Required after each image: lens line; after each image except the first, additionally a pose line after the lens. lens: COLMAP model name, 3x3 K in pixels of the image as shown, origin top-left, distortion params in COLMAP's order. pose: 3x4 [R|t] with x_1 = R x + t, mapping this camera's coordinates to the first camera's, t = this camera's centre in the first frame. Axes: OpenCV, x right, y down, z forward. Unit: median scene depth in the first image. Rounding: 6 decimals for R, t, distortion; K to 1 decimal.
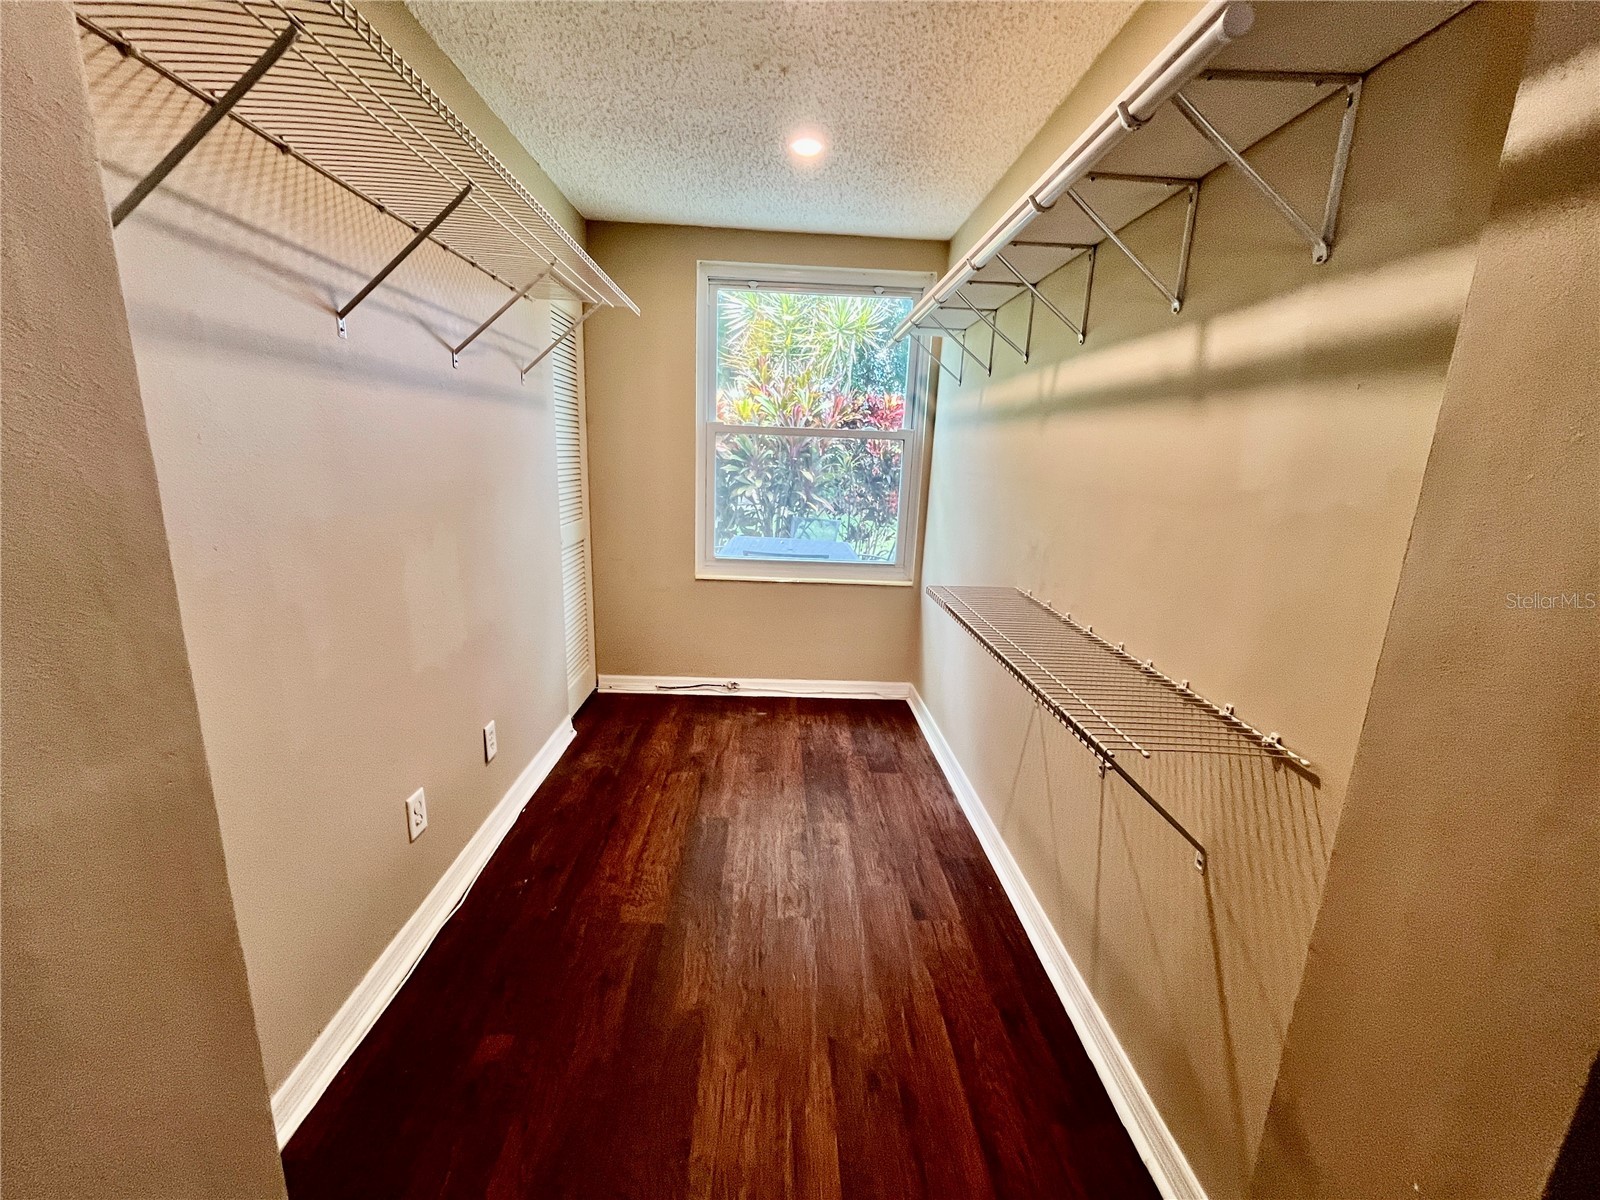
lens RADIAL K [[647.6, 0, 796.8], [0, 647.6, 597.8], [0, 0, 1]] dist [-0.002584, 0.000057]
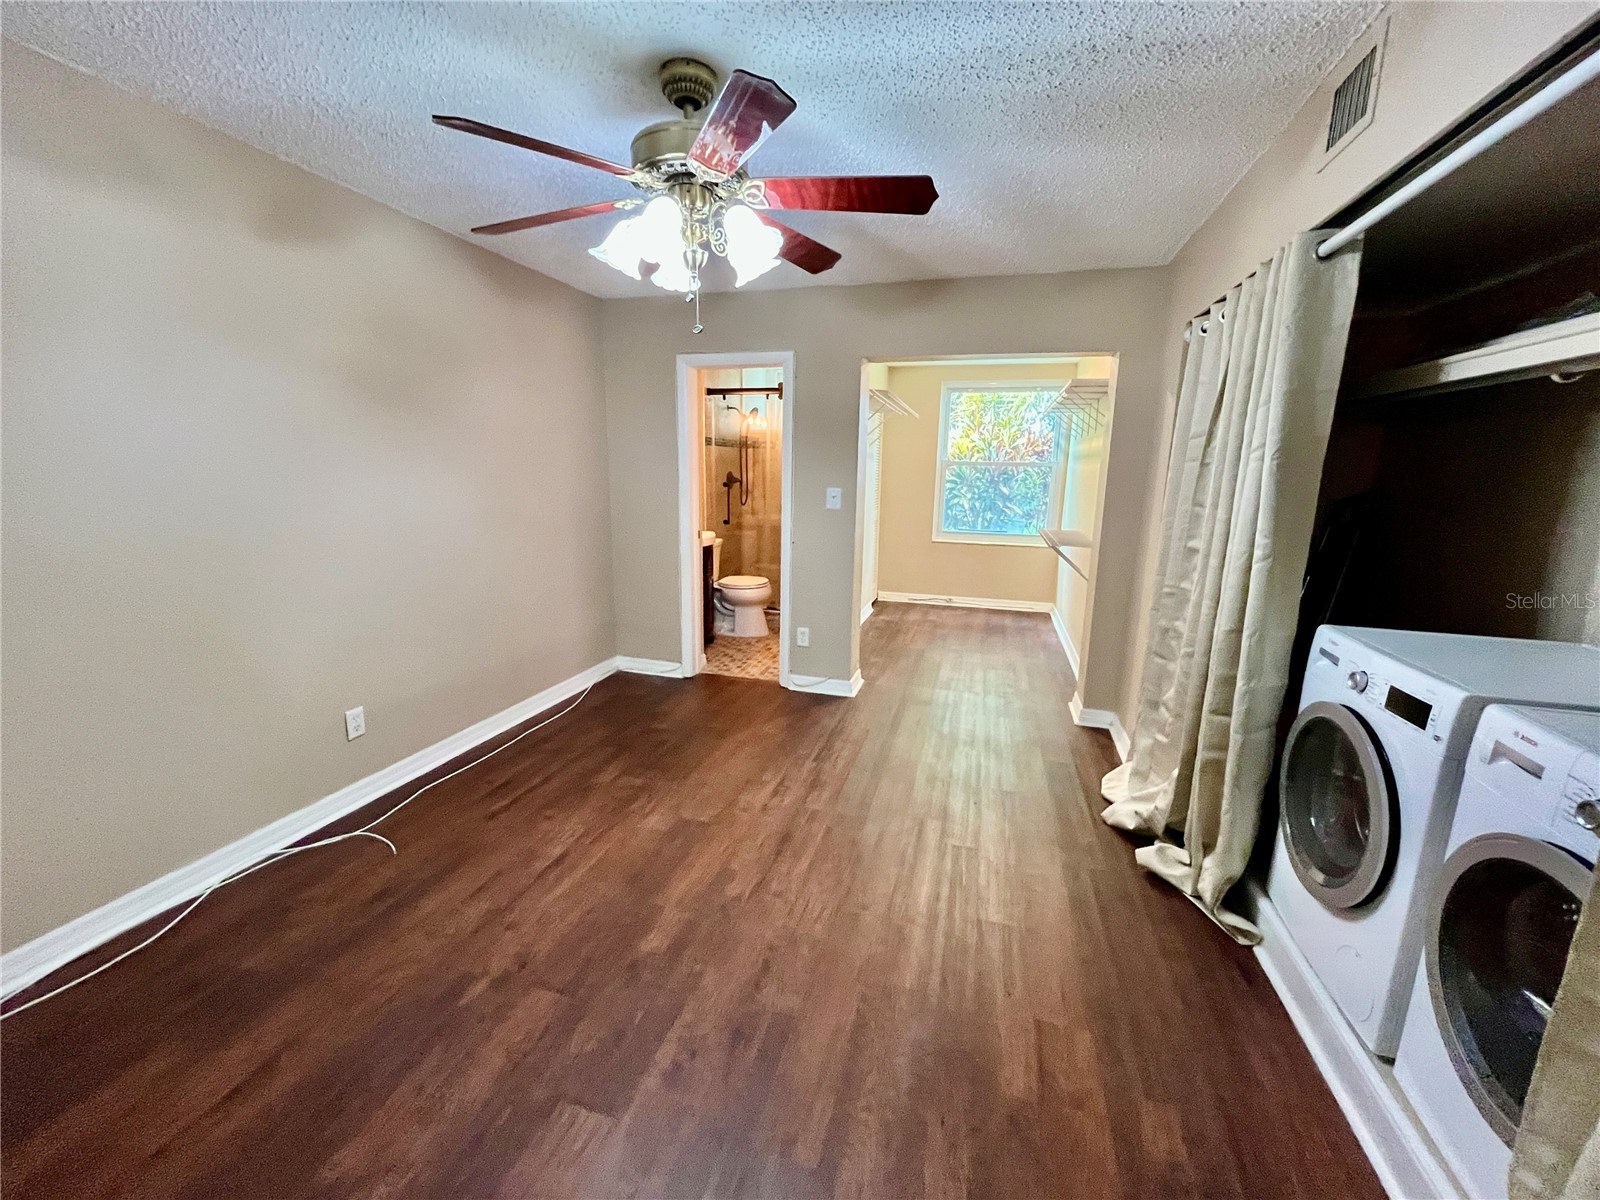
lens RADIAL K [[647.6, 0, 796.8], [0, 647.6, 597.8], [0, 0, 1]] dist [-0.002584, 0.000057]
pose [[0.950232, 0.041961, -0.308706, 0.032284], [-0.052304, 0.998311, -0.025302, 0.111064], [0.307122, 0.040189, 0.950821, -0.501984]]
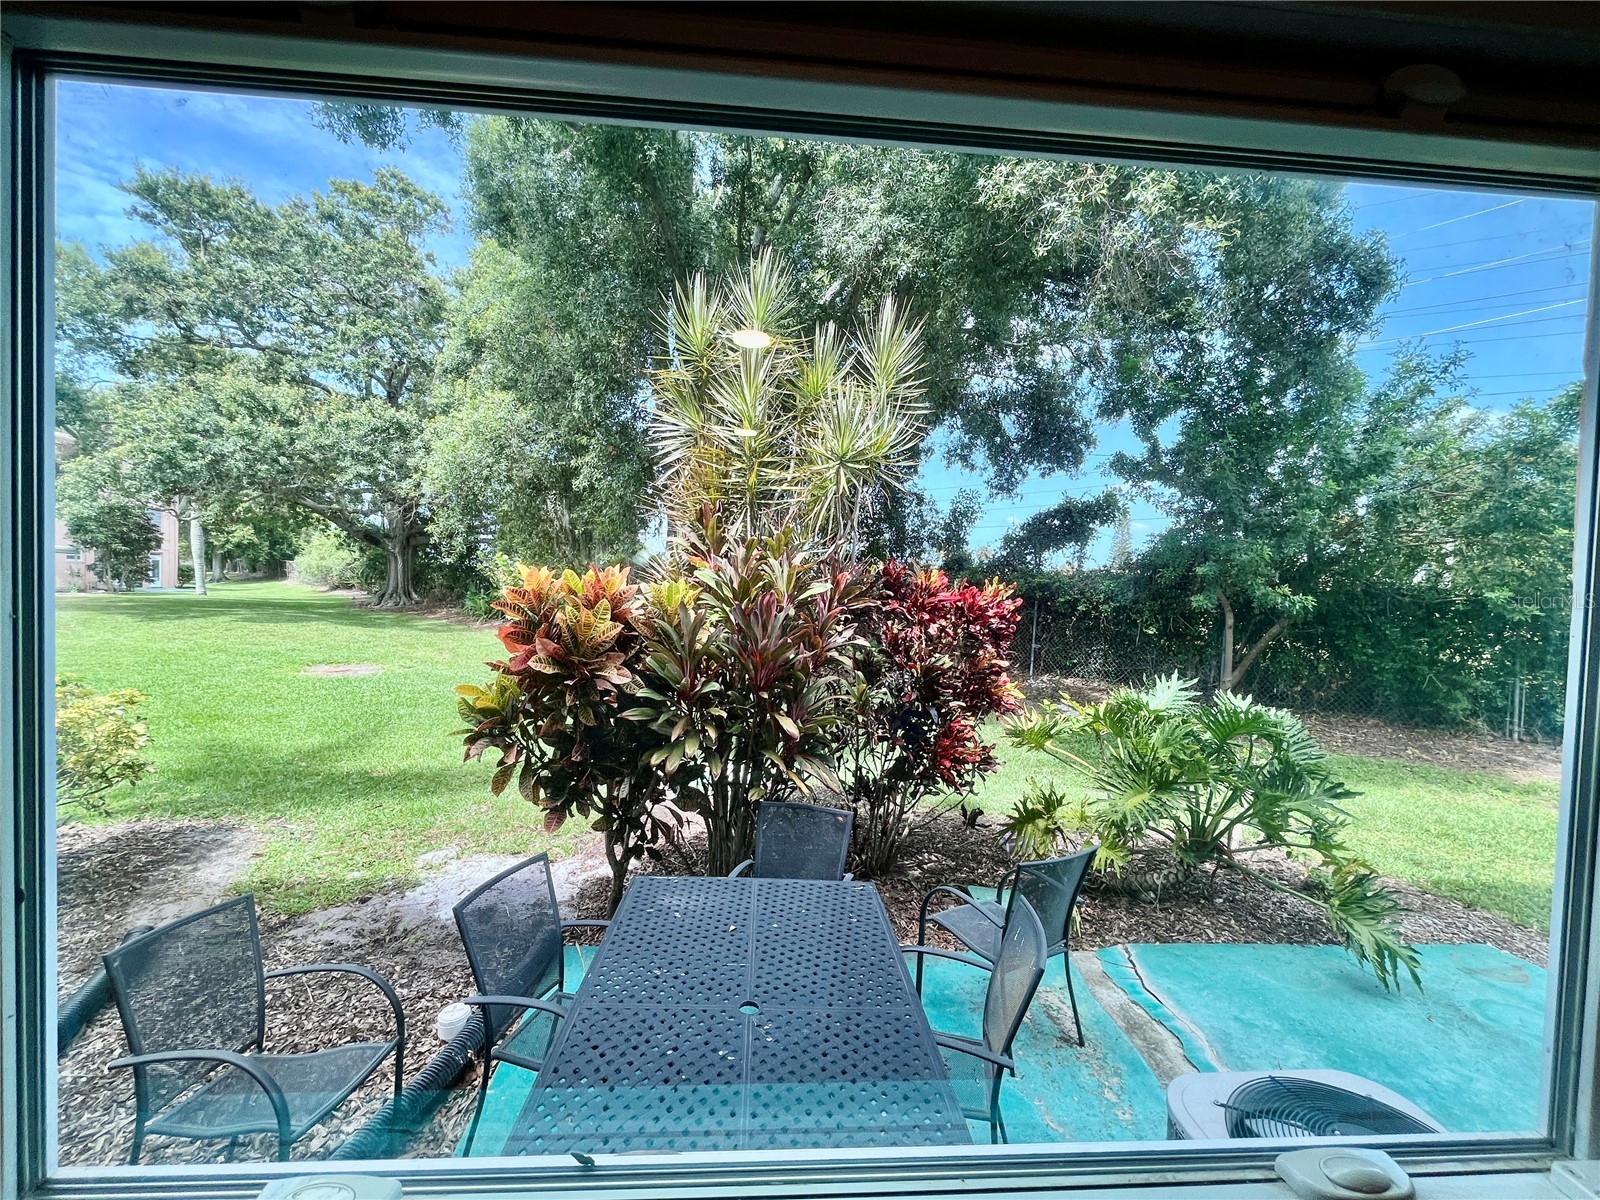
lens RADIAL K [[647.6, 0, 796.8], [0, 647.6, 597.8], [0, 0, 1]] dist [-0.002584, 0.000057]
pose [[0.999016, -0.008657, 0.043491, 0.001022], [0.016835, 0.981377, -0.191354, -0.186183], [-0.041025, 0.191898, 0.980557, 0.460975]]
